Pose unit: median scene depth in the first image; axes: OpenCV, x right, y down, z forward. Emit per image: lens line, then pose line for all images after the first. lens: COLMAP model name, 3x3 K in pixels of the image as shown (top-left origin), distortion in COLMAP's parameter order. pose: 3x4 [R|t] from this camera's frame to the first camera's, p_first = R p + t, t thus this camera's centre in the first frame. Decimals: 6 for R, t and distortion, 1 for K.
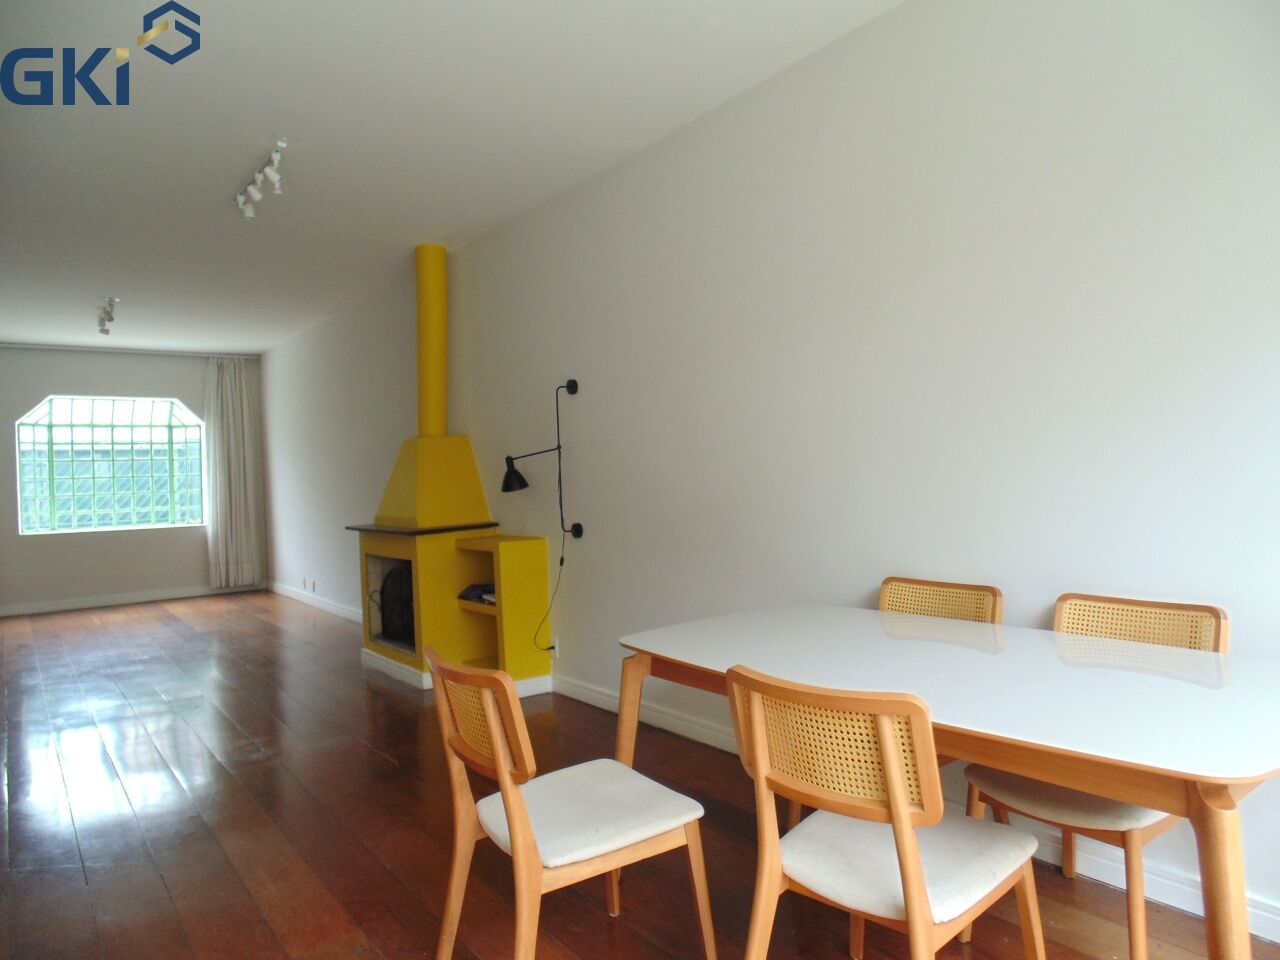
lens RADIAL K [[854.9, 0, 649.3], [0, 854.9, 480.8], [0, 0, 1]] dist [-0.001209, -0.002538]
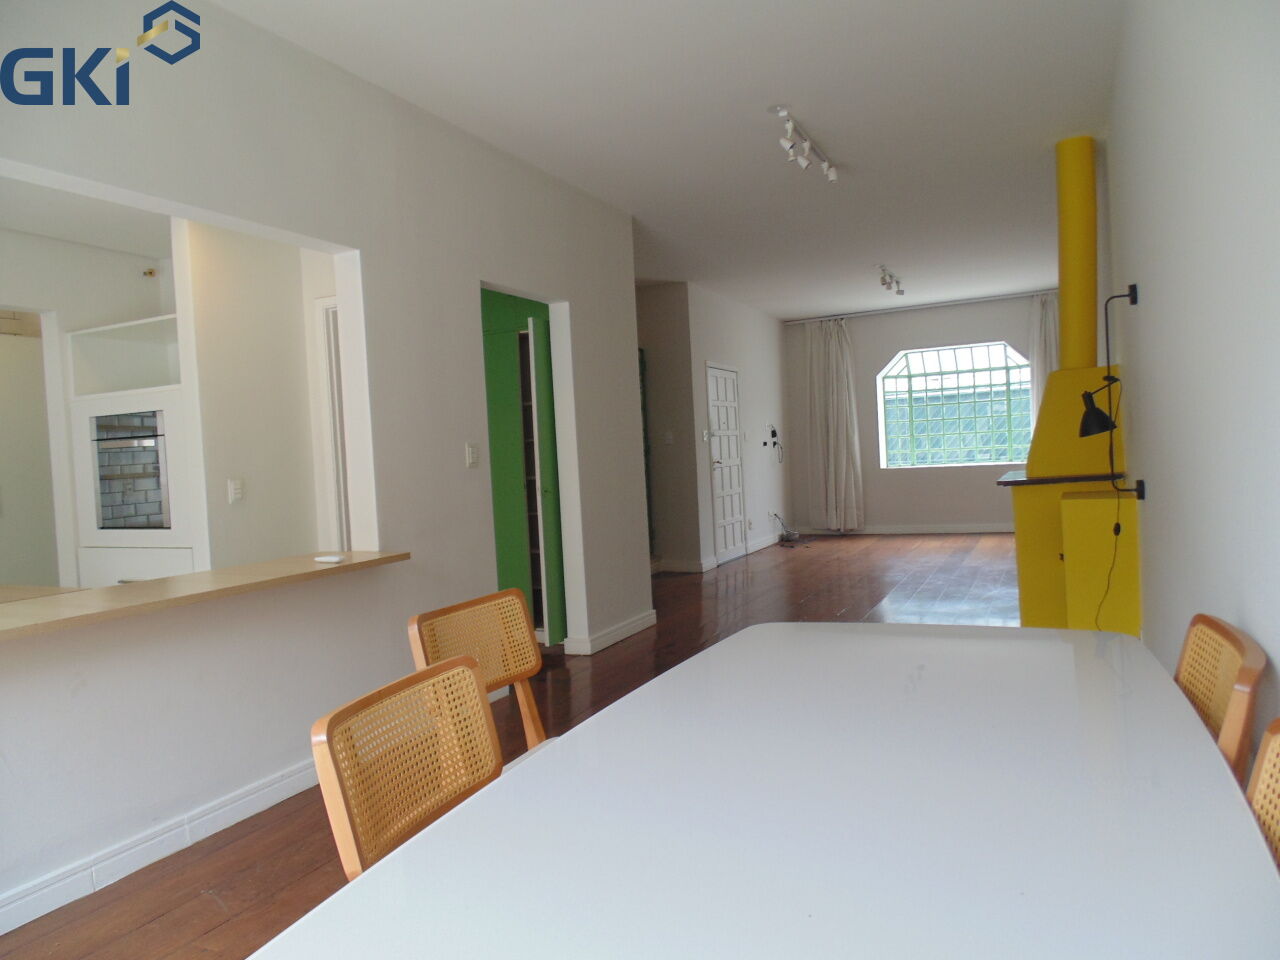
lens RADIAL K [[854.9, 0, 649.3], [0, 854.9, 480.8], [0, 0, 1]] dist [-0.001209, -0.002538]
pose [[0.454578, 0.039042, -0.889851, 0.183458], [0.032388, 0.997654, 0.060317, -0.003704], [0.890118, -0.056239, 0.452247, 0.140533]]
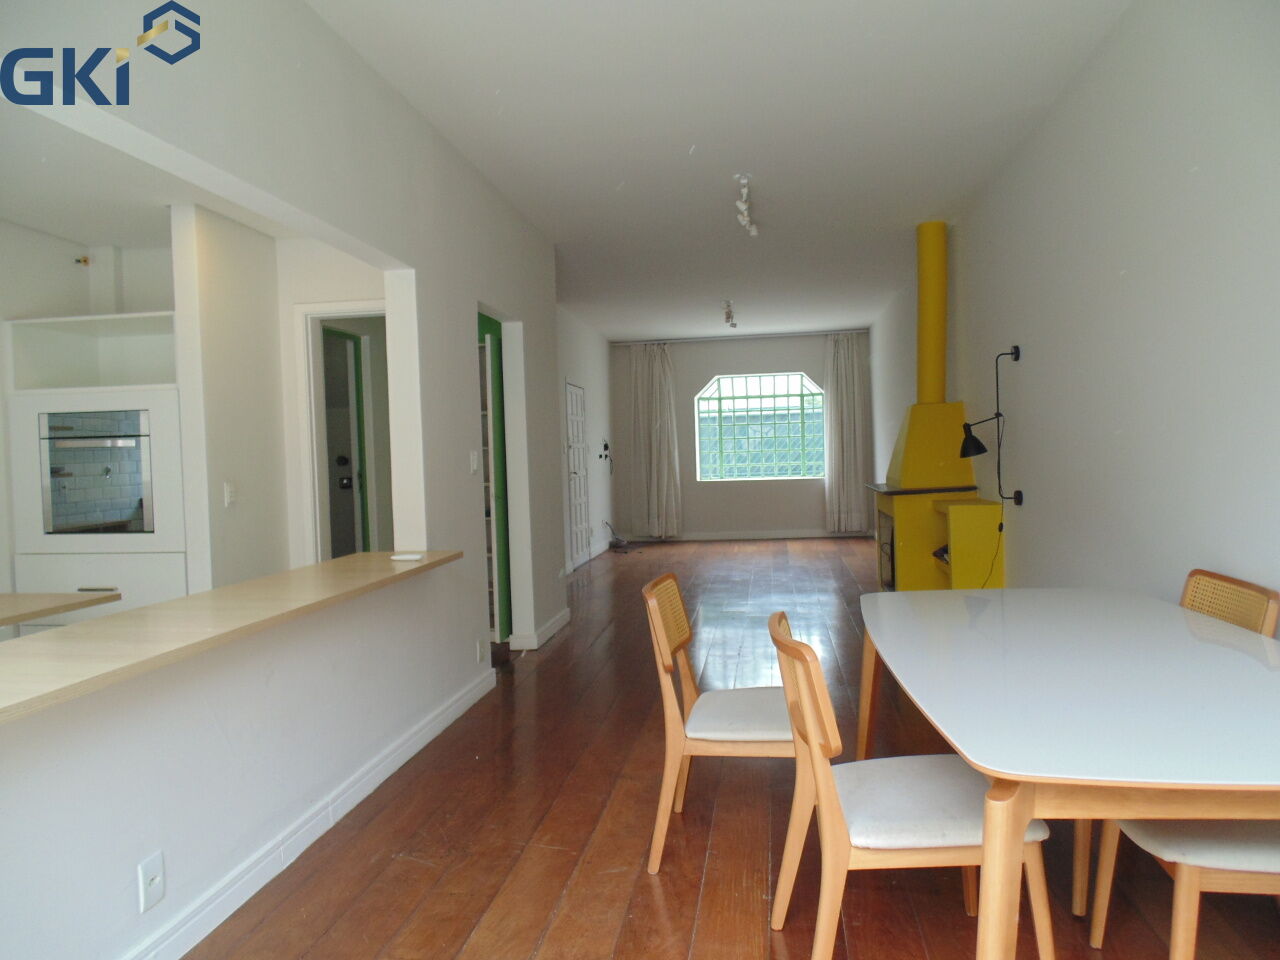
lens RADIAL K [[854.9, 0, 649.3], [0, 854.9, 480.8], [0, 0, 1]] dist [-0.001209, -0.002538]
pose [[0.702964, 0.034459, -0.710390, 0.154755], [0.003829, 0.998628, 0.052229, -0.007413], [0.711215, -0.039436, 0.701867, -0.000972]]
